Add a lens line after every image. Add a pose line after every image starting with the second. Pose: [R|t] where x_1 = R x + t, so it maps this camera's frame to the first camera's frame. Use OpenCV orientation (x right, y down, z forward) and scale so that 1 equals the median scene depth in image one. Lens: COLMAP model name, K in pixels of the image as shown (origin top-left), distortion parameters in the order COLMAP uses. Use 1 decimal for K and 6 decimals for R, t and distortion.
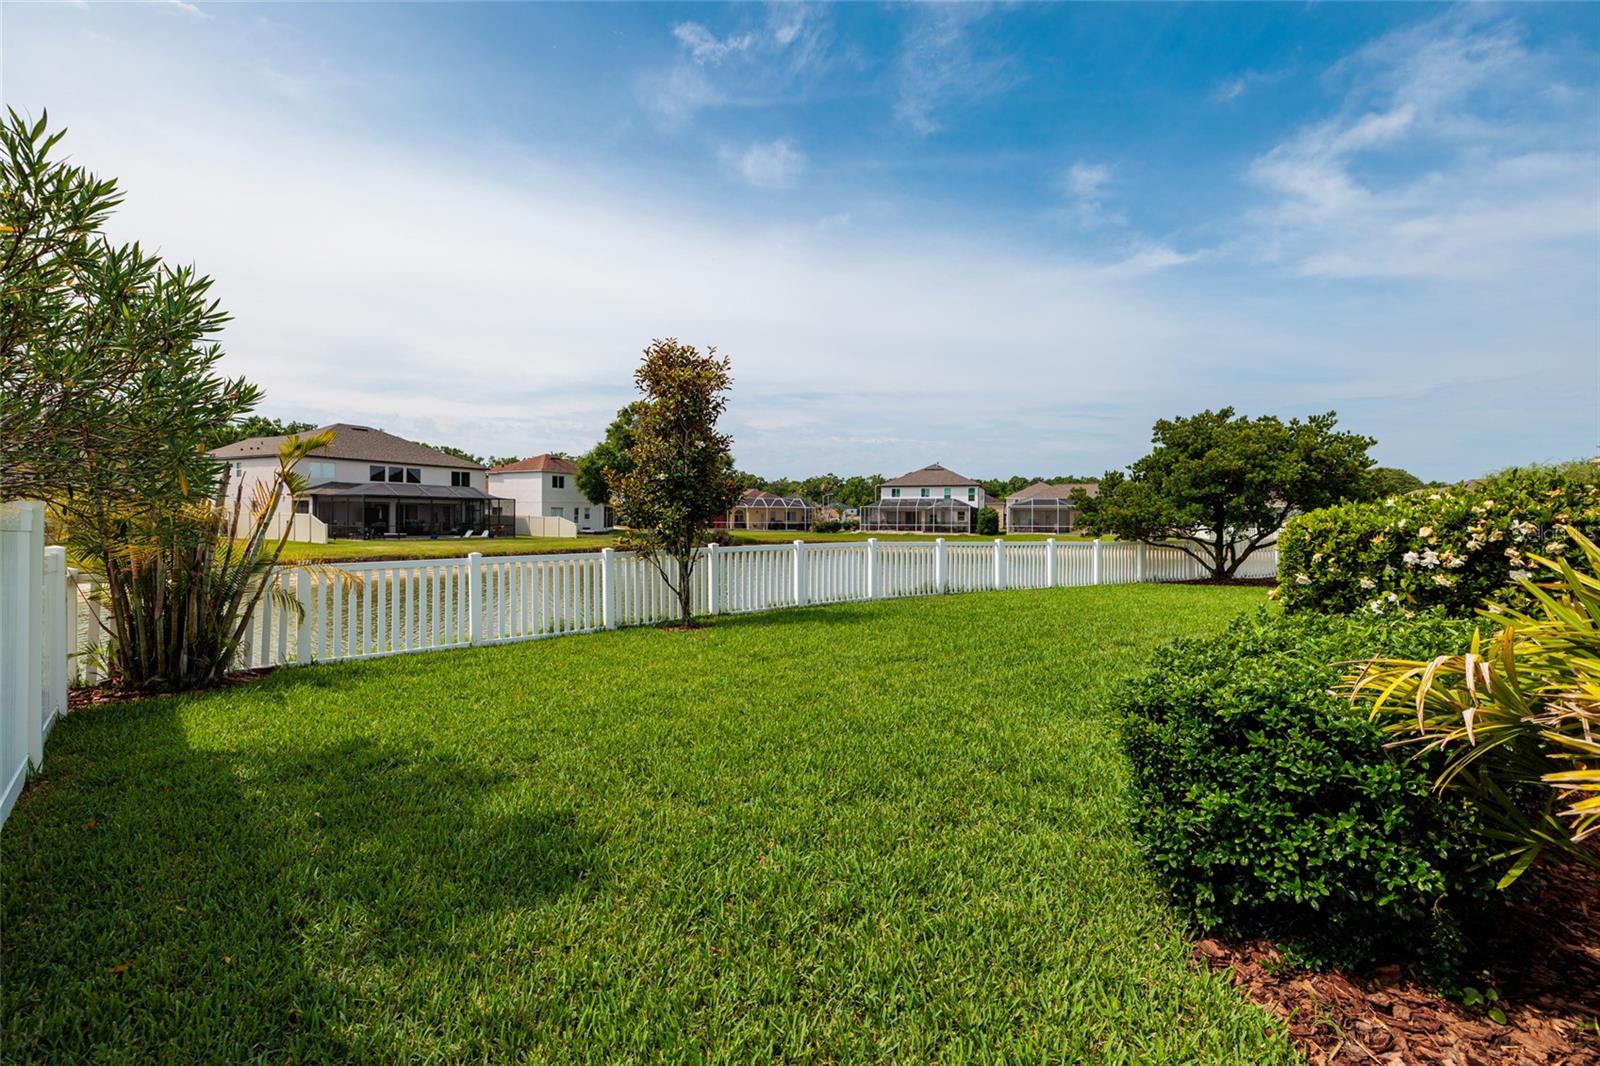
lens RADIAL K [[687.2, 0, 802.2], [0, 687.2, 547.1], [0, 0, 1]] dist [0.006323, -0.000375]
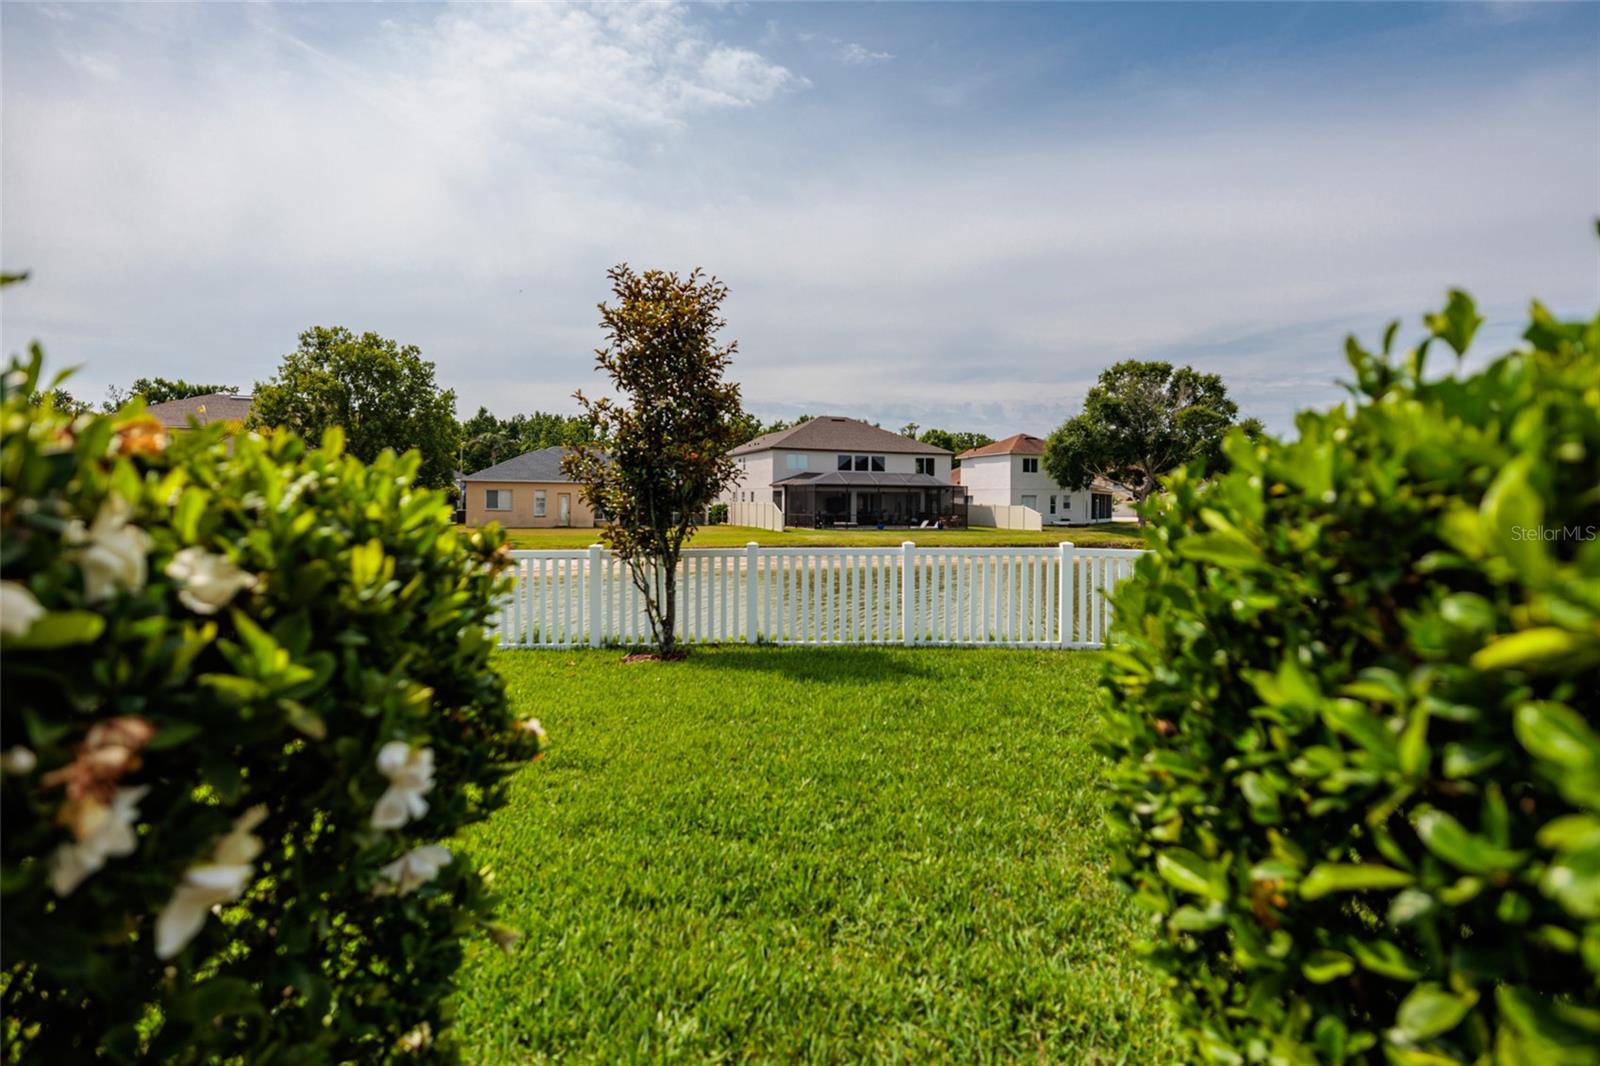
lens RADIAL K [[787.0, 0, 802.3], [0, 787.0, 550.4], [0, 0, 1]] dist [0.003803, 0.000657]
pose [[0.757817, 0.037779, -0.651373, 0.089479], [-0.029644, 0.999285, 0.023470, -0.003921], [0.651794, 0.001524, 0.758395, 0.083449]]
